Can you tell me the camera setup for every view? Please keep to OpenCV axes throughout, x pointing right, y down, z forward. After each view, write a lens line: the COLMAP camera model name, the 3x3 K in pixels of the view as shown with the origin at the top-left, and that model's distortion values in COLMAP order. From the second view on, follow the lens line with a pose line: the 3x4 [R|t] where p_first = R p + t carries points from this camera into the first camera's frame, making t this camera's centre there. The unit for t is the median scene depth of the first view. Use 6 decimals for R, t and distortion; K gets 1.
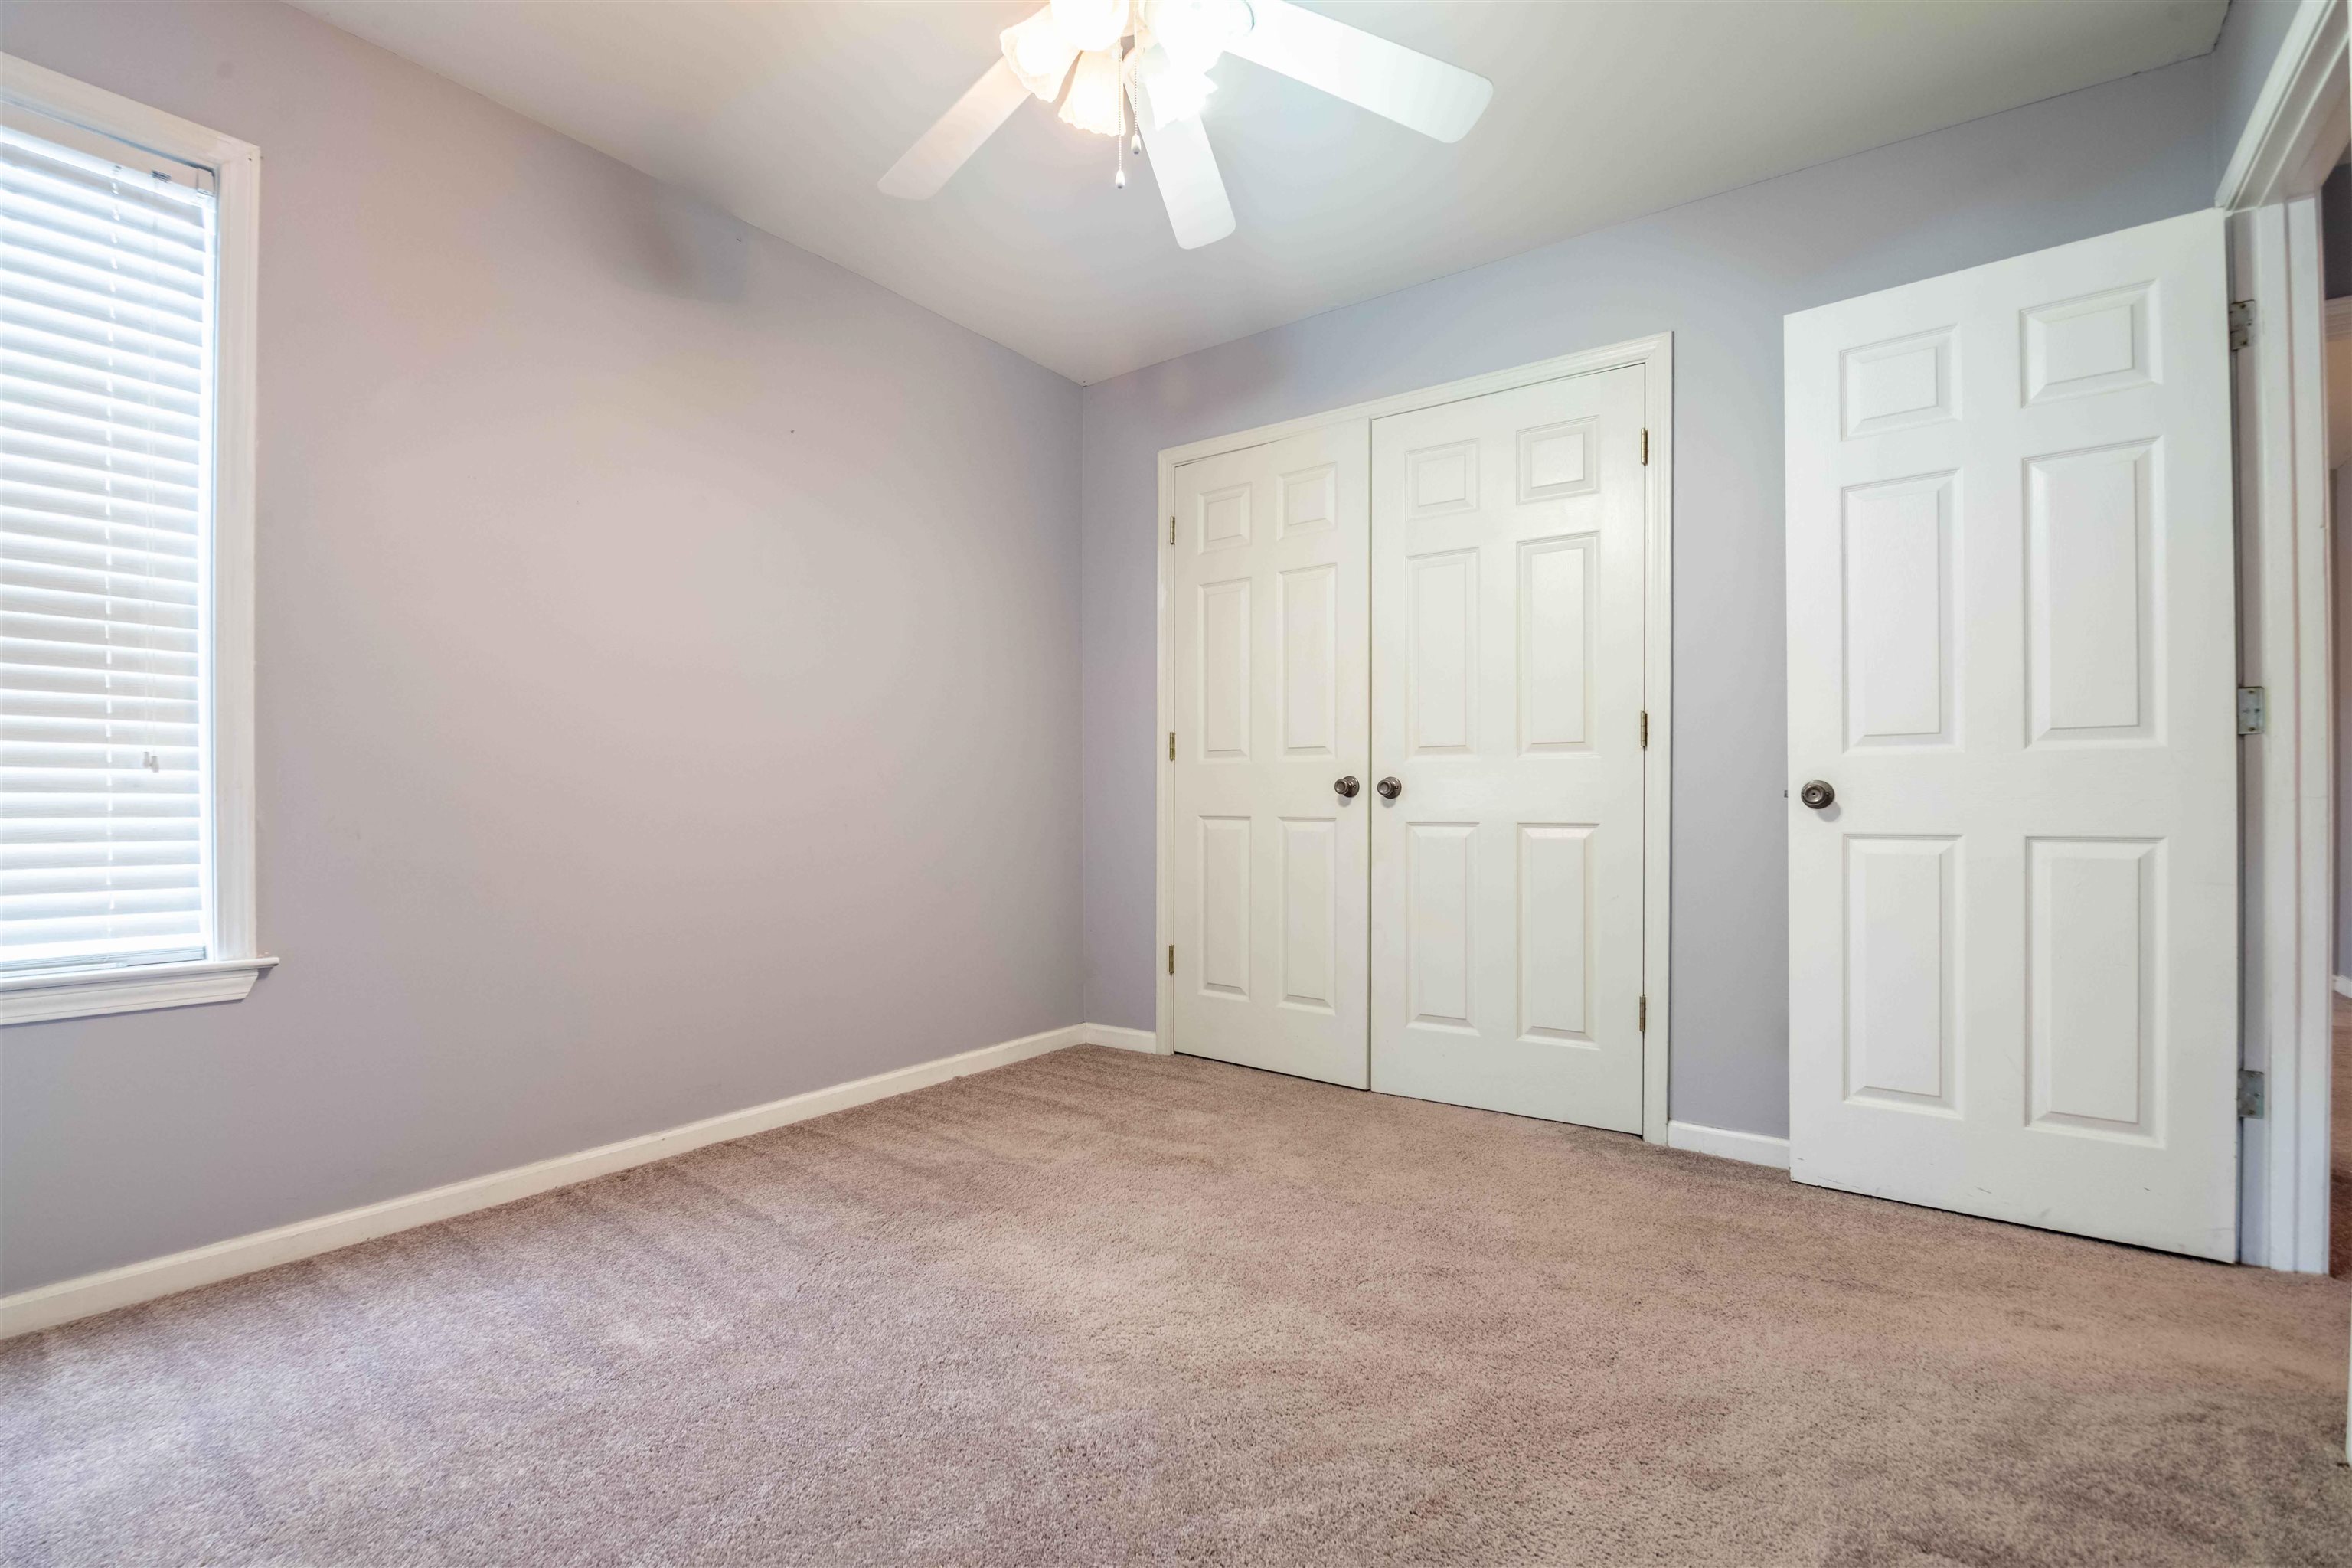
lens RADIAL K [[1051.1, 0, 1152.5], [0, 1051.1, 803.3], [0, 0, 1]] dist [0.001940, -0.011035]
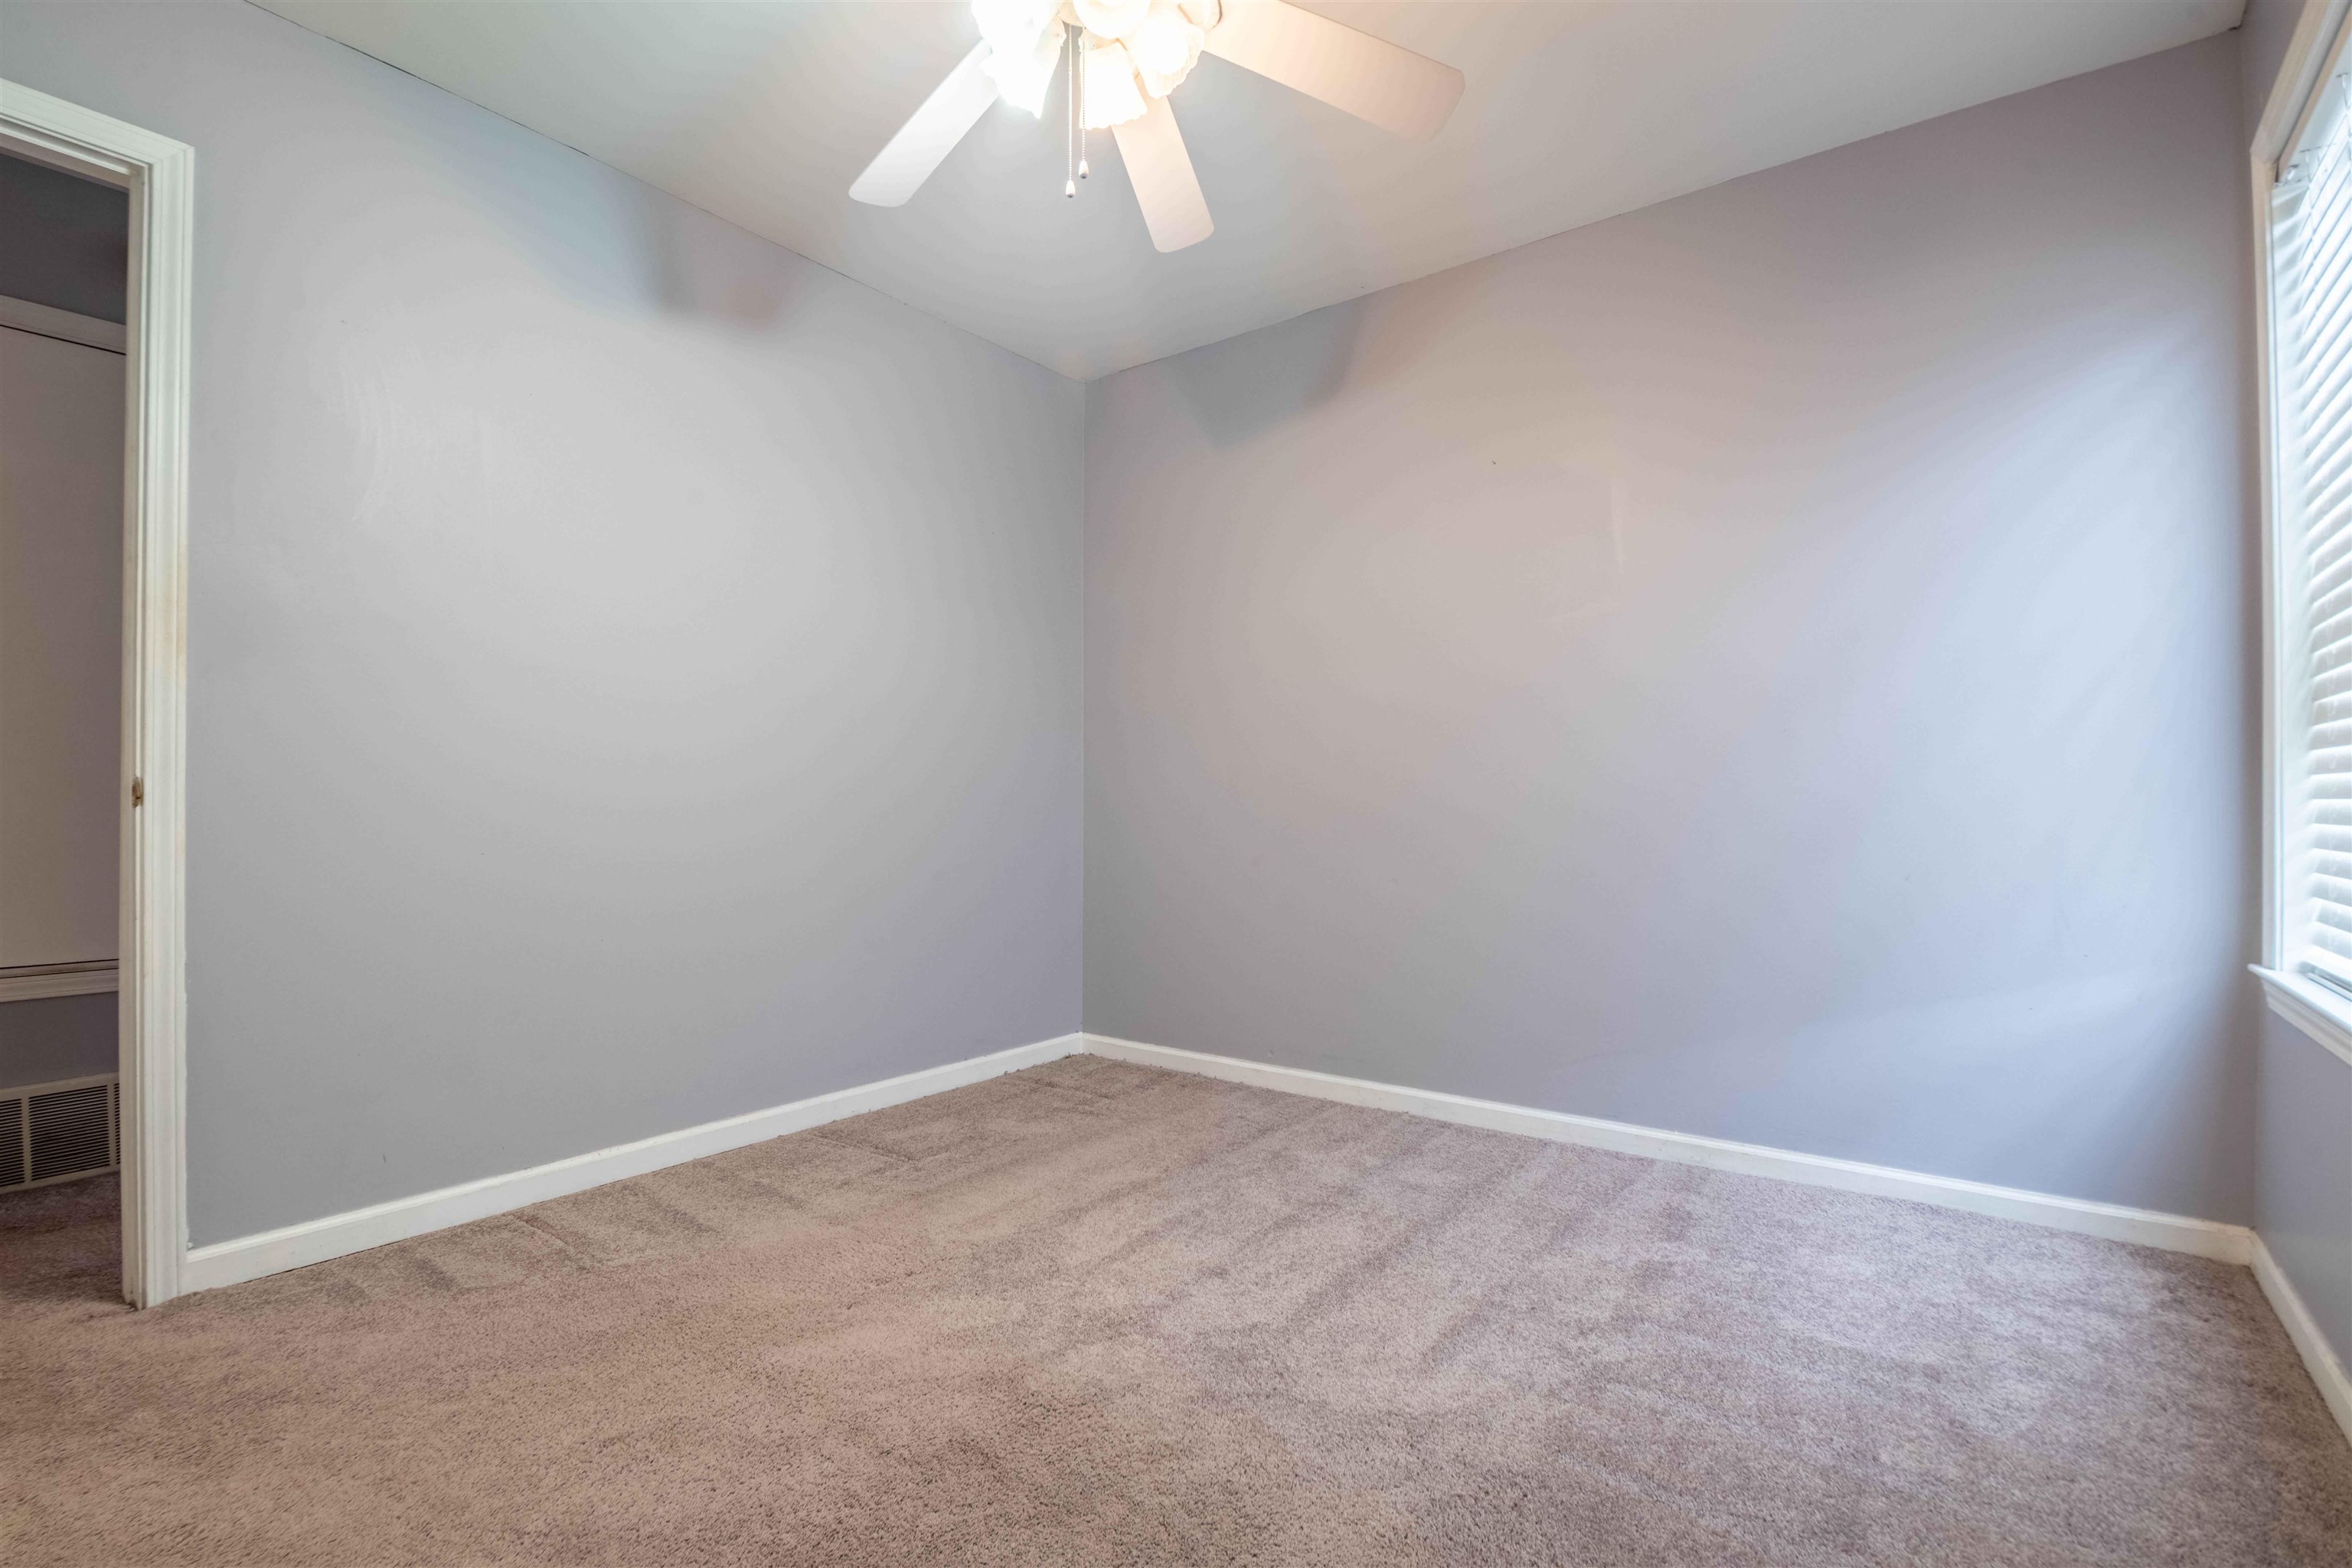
lens RADIAL K [[1093.1, 0, 1176.0], [0, 1093.1, 784.0], [0, 0, 1]] dist [-0.000135, -0.014816]
pose [[-0.999990, 0.001197, -0.004283, -0.073838], [0.001269, 0.999858, -0.016826, -0.006144], [0.004262, -0.016831, -0.999849, 1.231140]]
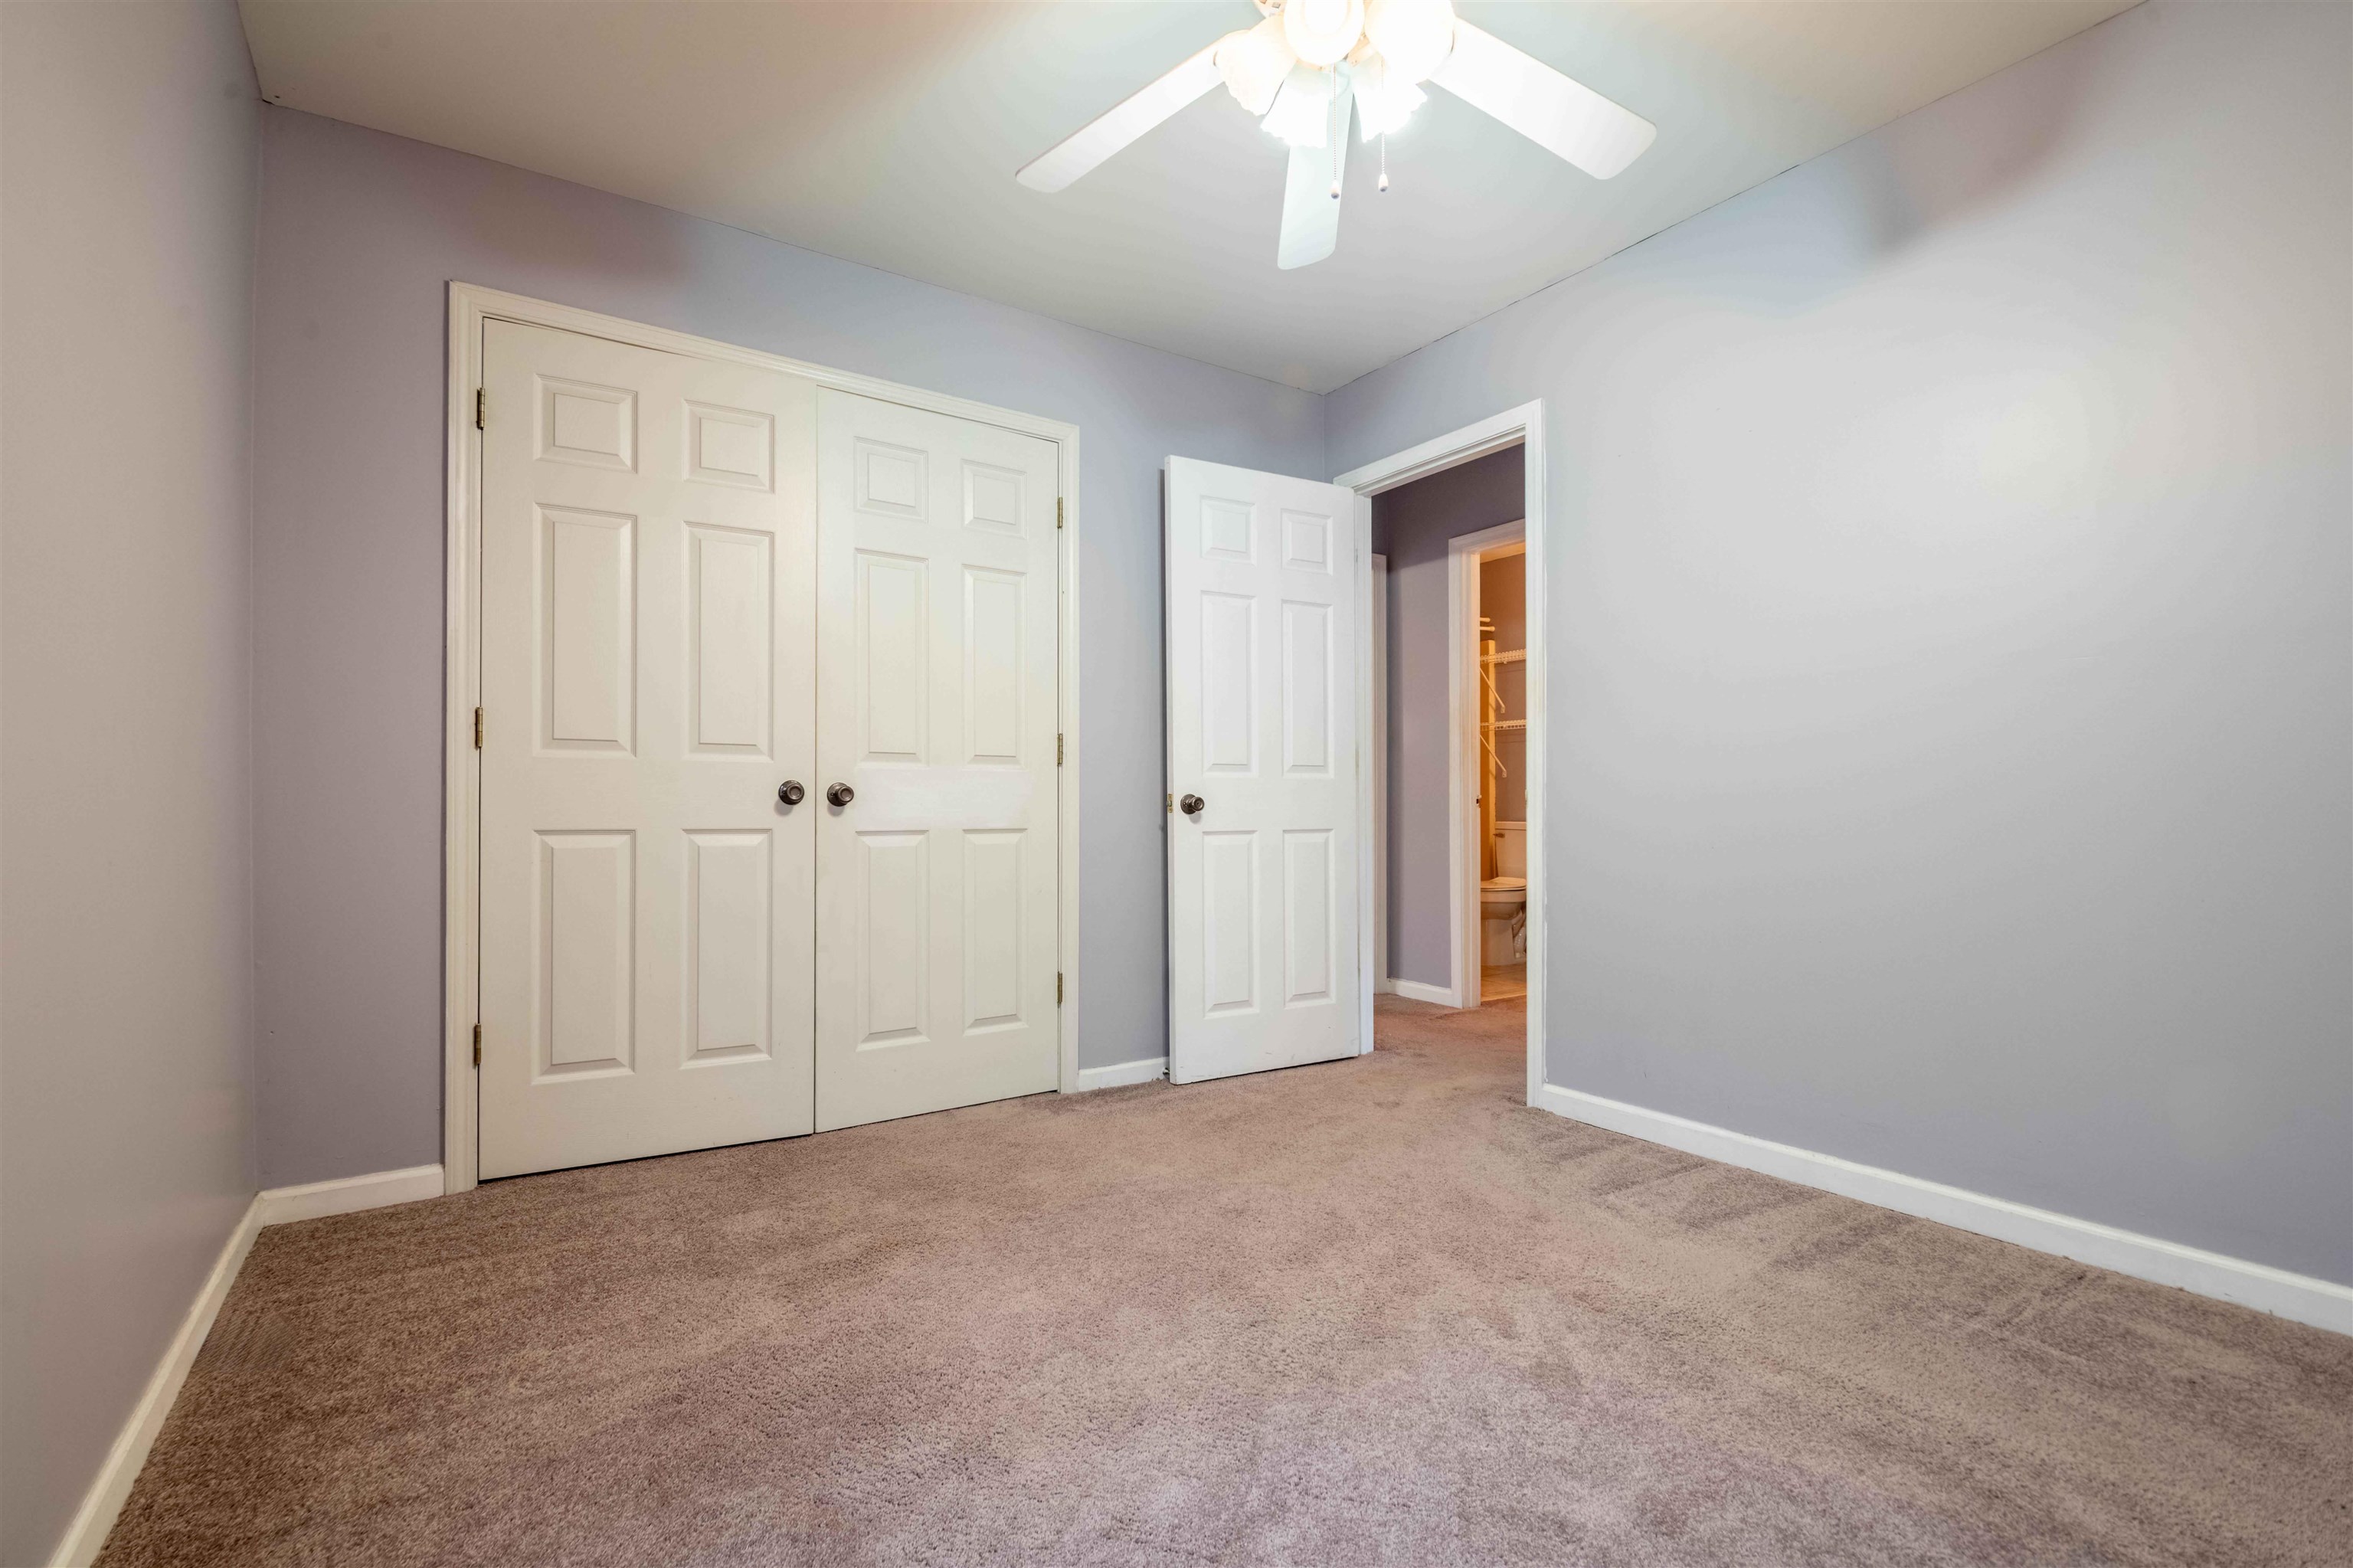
lens RADIAL K [[1051.5, 0, 1153.0], [0, 1051.5, 803.4], [0, 0, 1]] dist [0.001940, -0.011035]
pose [[0.351138, 0.003841, 0.936316, -0.630211], [0.001309, 0.999989, -0.004593, -0.003262], [-0.936323, 0.002839, 0.351129, 0.493046]]
